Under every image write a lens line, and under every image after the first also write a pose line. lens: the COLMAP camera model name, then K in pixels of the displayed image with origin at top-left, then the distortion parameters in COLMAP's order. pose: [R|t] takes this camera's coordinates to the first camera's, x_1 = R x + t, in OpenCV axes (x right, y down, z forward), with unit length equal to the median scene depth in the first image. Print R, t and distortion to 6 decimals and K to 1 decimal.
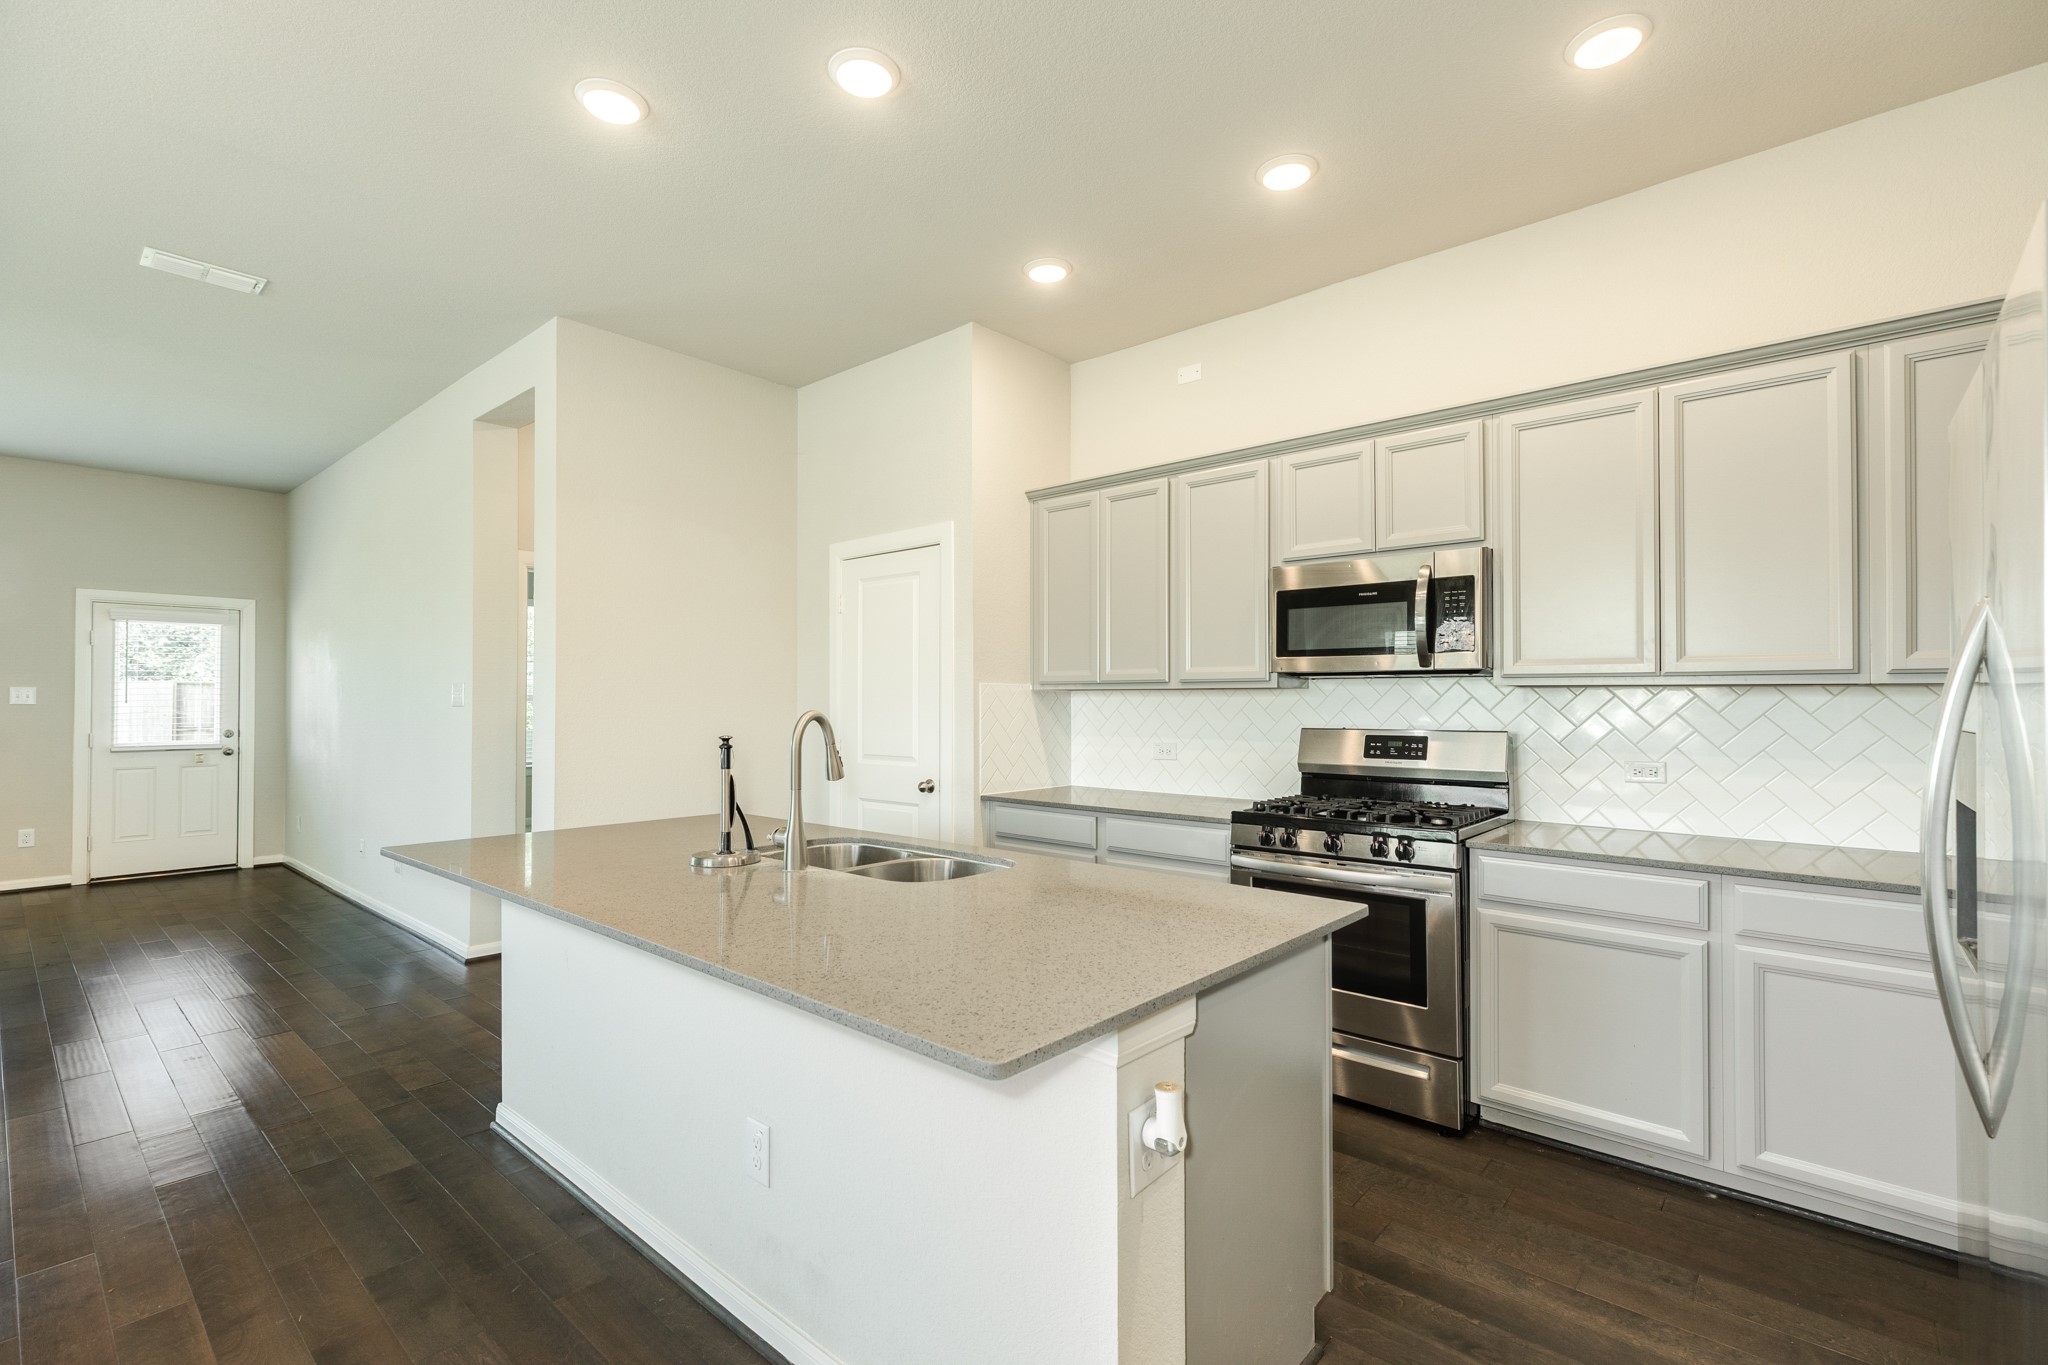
lens RADIAL K [[912.0, 0, 1021.5], [0, 912.0, 688.0], [0, 0, 1]] dist [0.005566, 0.000435]
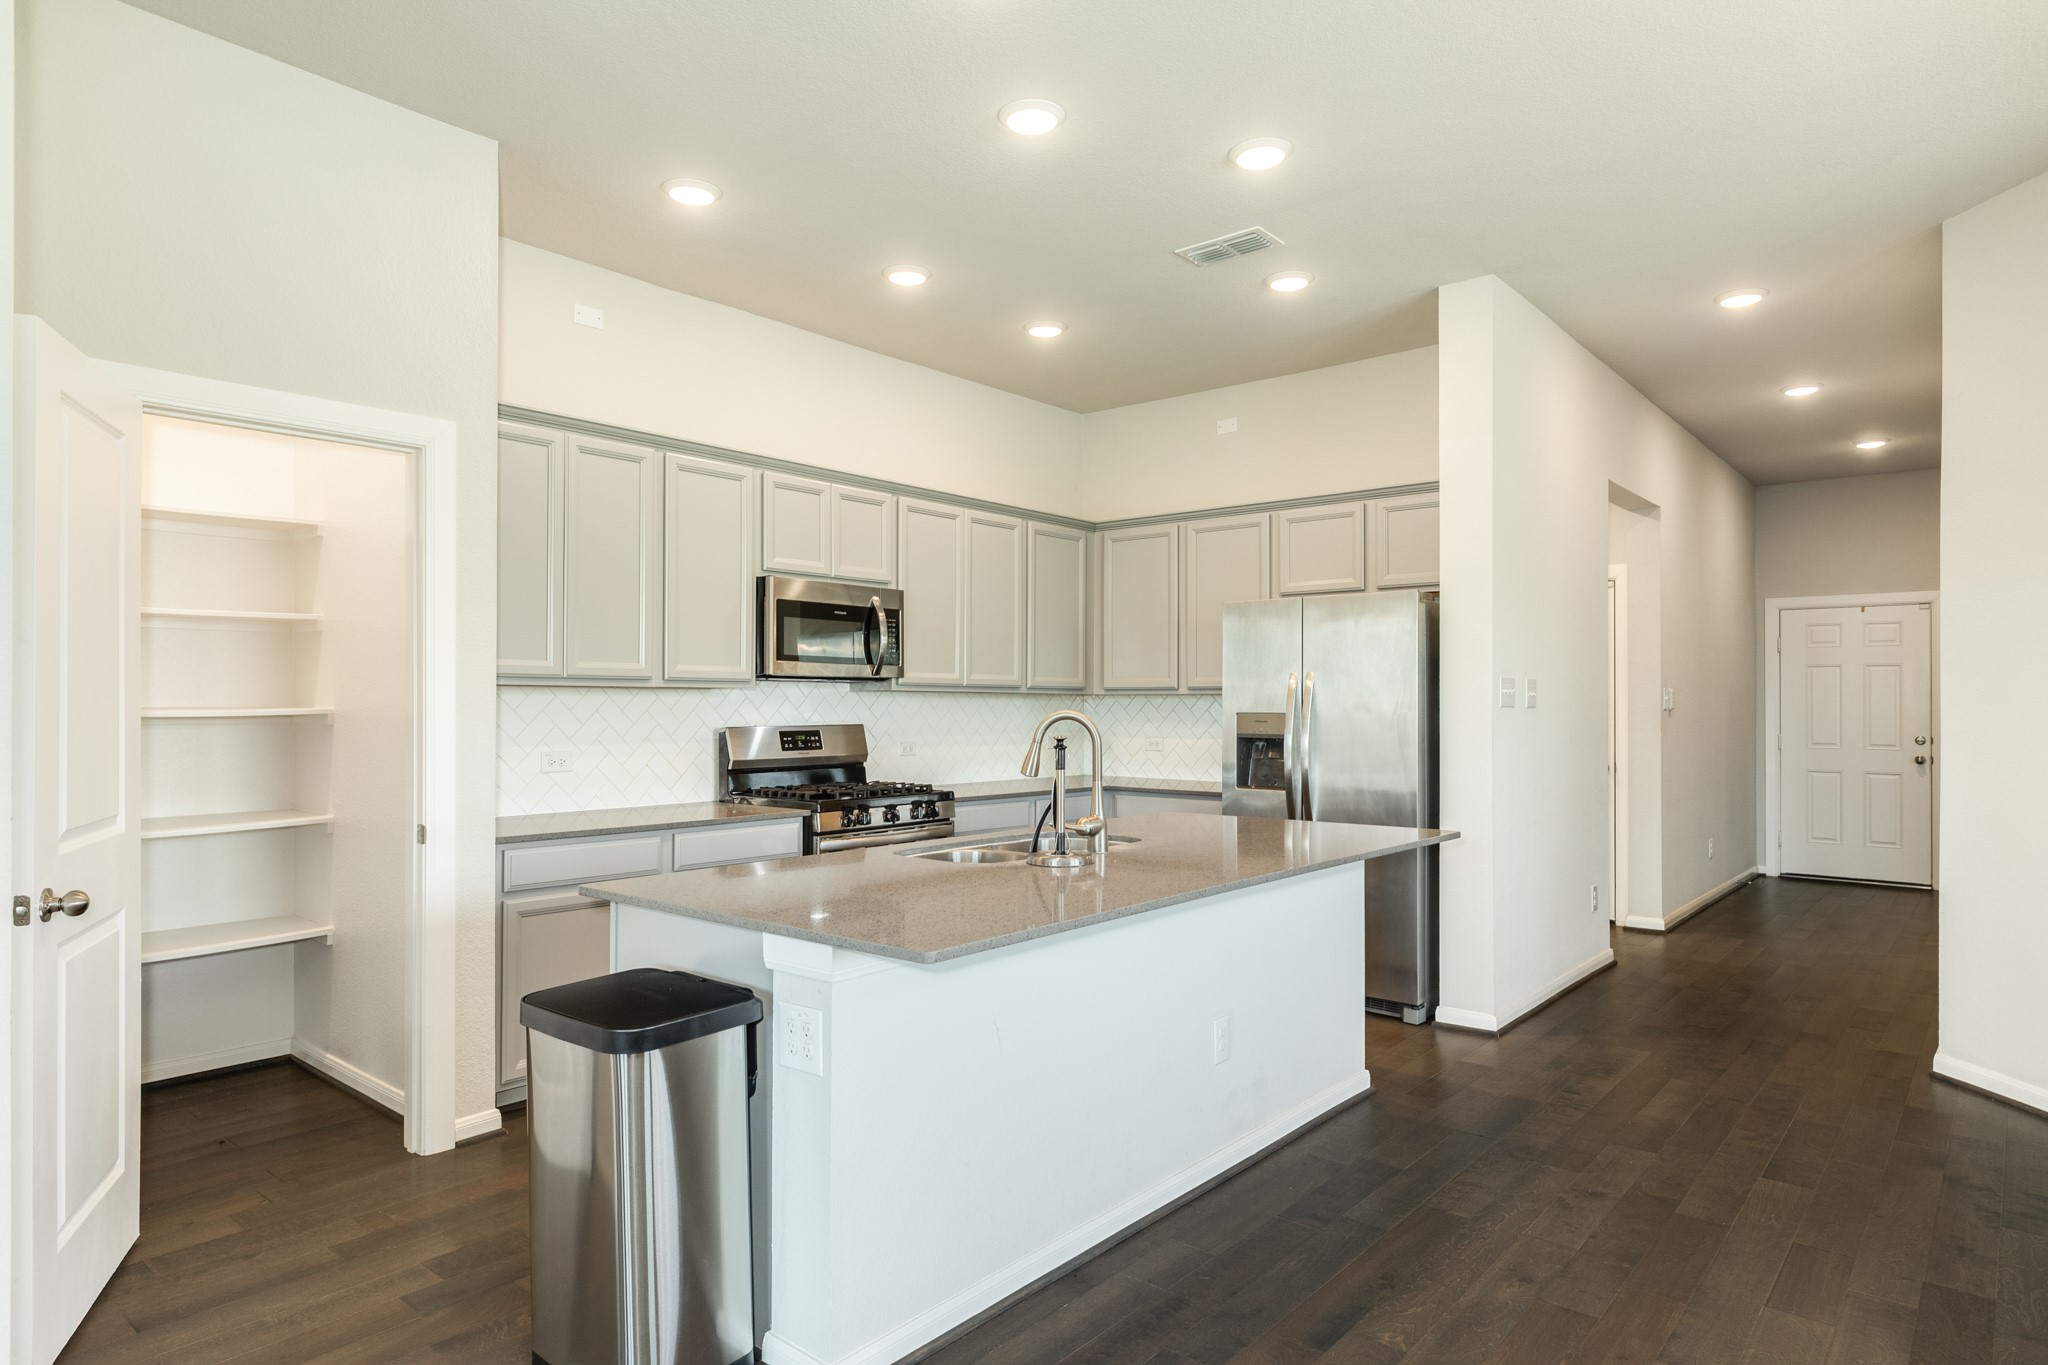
lens RADIAL K [[1176.6, 0, 1021.1], [0, 1176.6, 695.7], [0, 0, 1]] dist [0.002677, 0.002178]
pose [[-0.015205, 0.006608, 0.999863, -0.598745], [-0.015795, 0.999852, -0.006848, 0.007173], [-0.999760, -0.015897, -0.015098, 0.396999]]
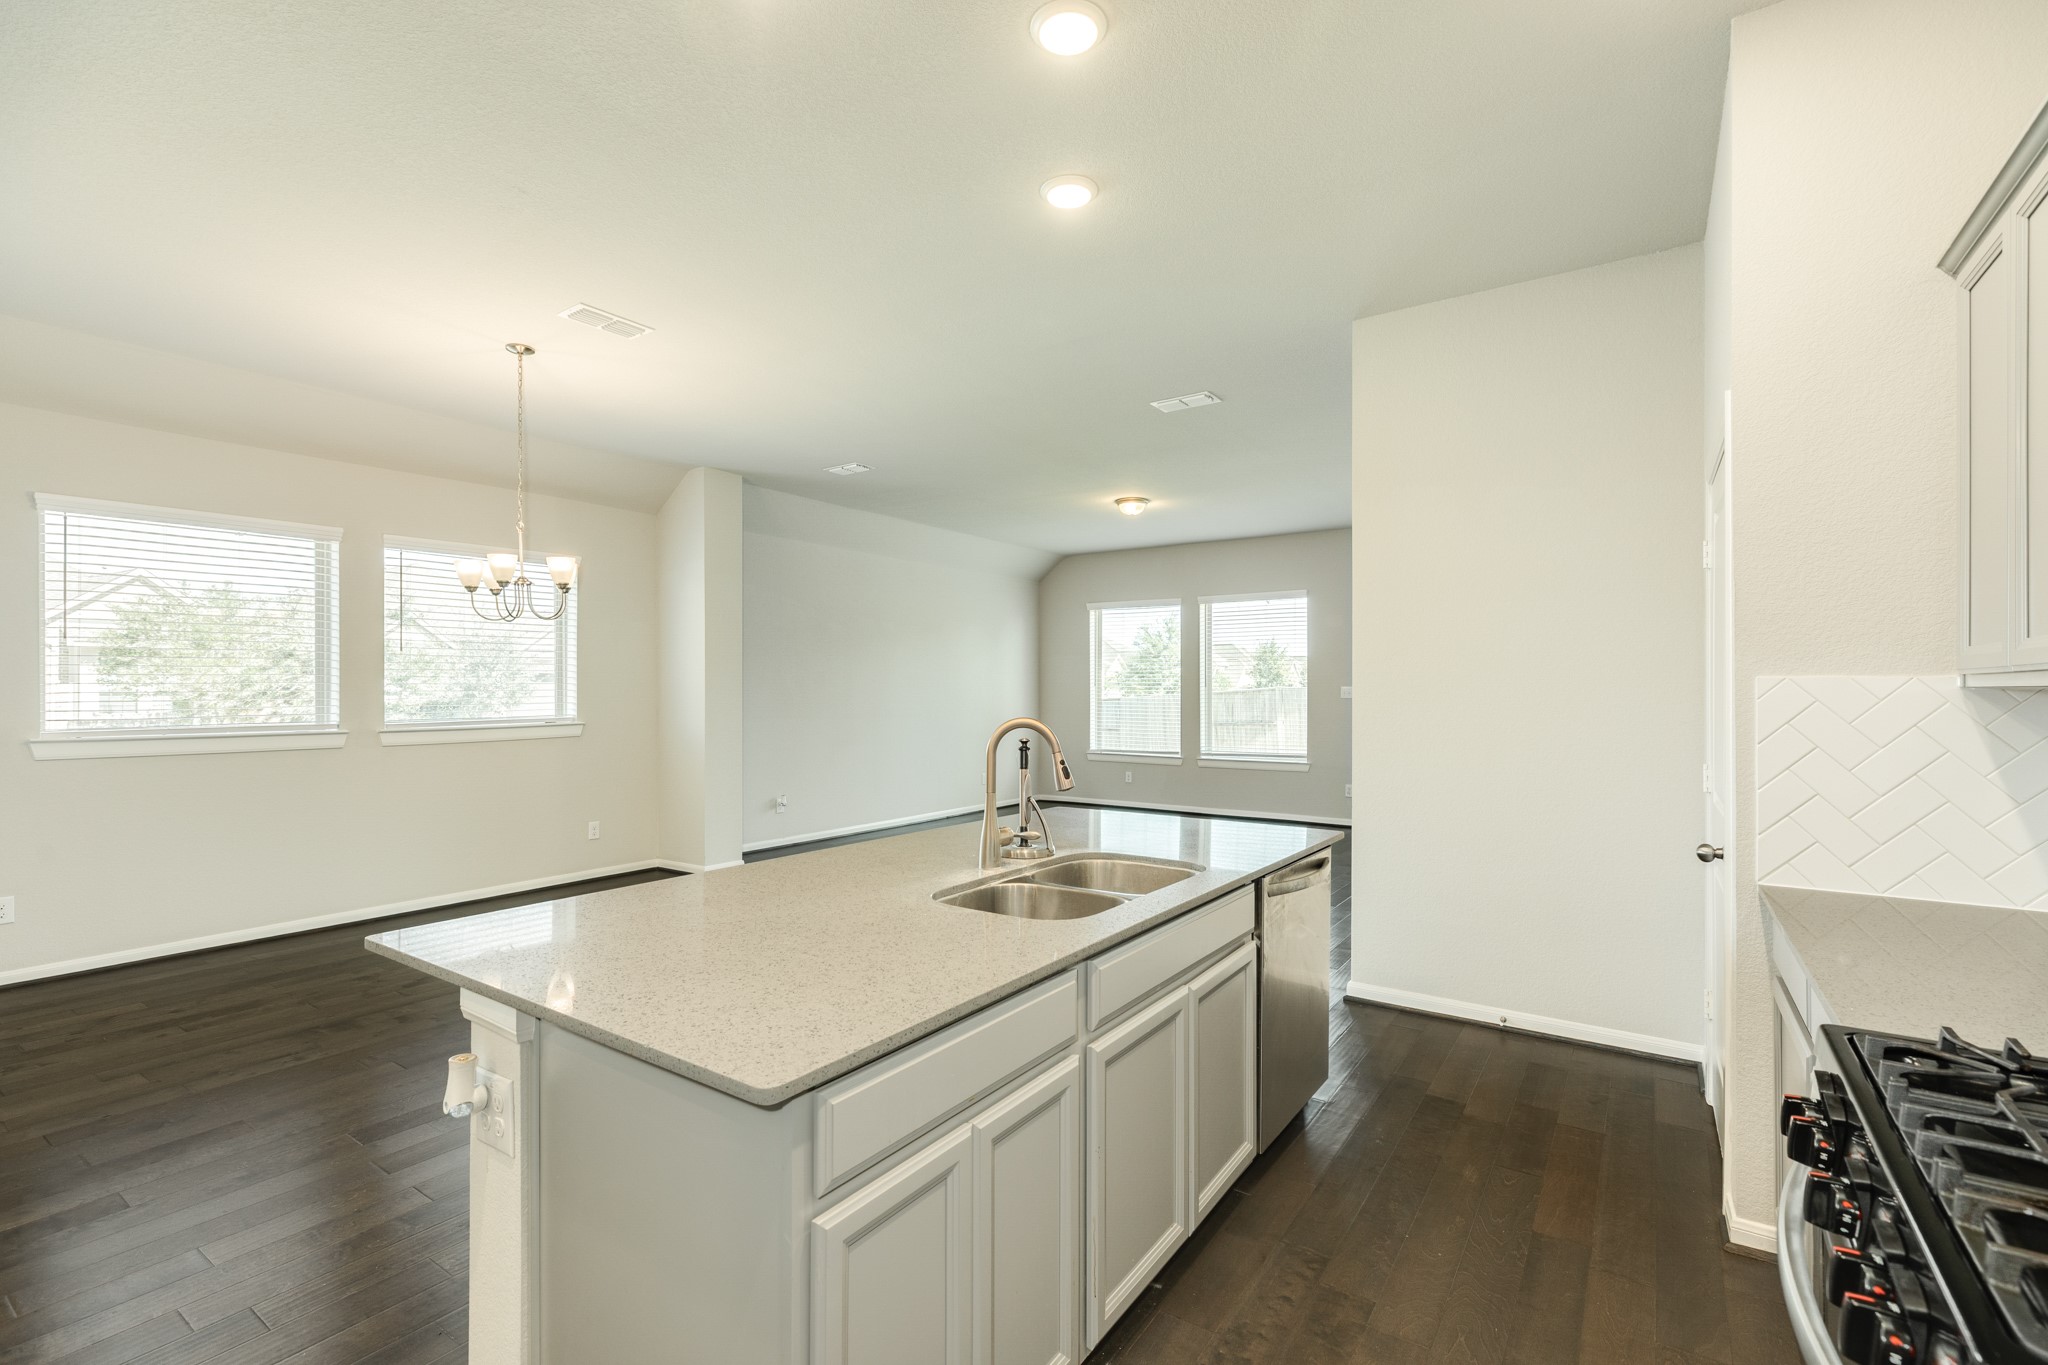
lens RADIAL K [[912.0, 0, 1021.5], [0, 912.0, 688.0], [0, 0, 1]] dist [0.005566, 0.000435]
pose [[0.116731, -0.004006, -0.993156, 0.284740], [0.014173, 0.999897, -0.002367, -0.002425], [0.993062, -0.013800, 0.116775, 0.324050]]
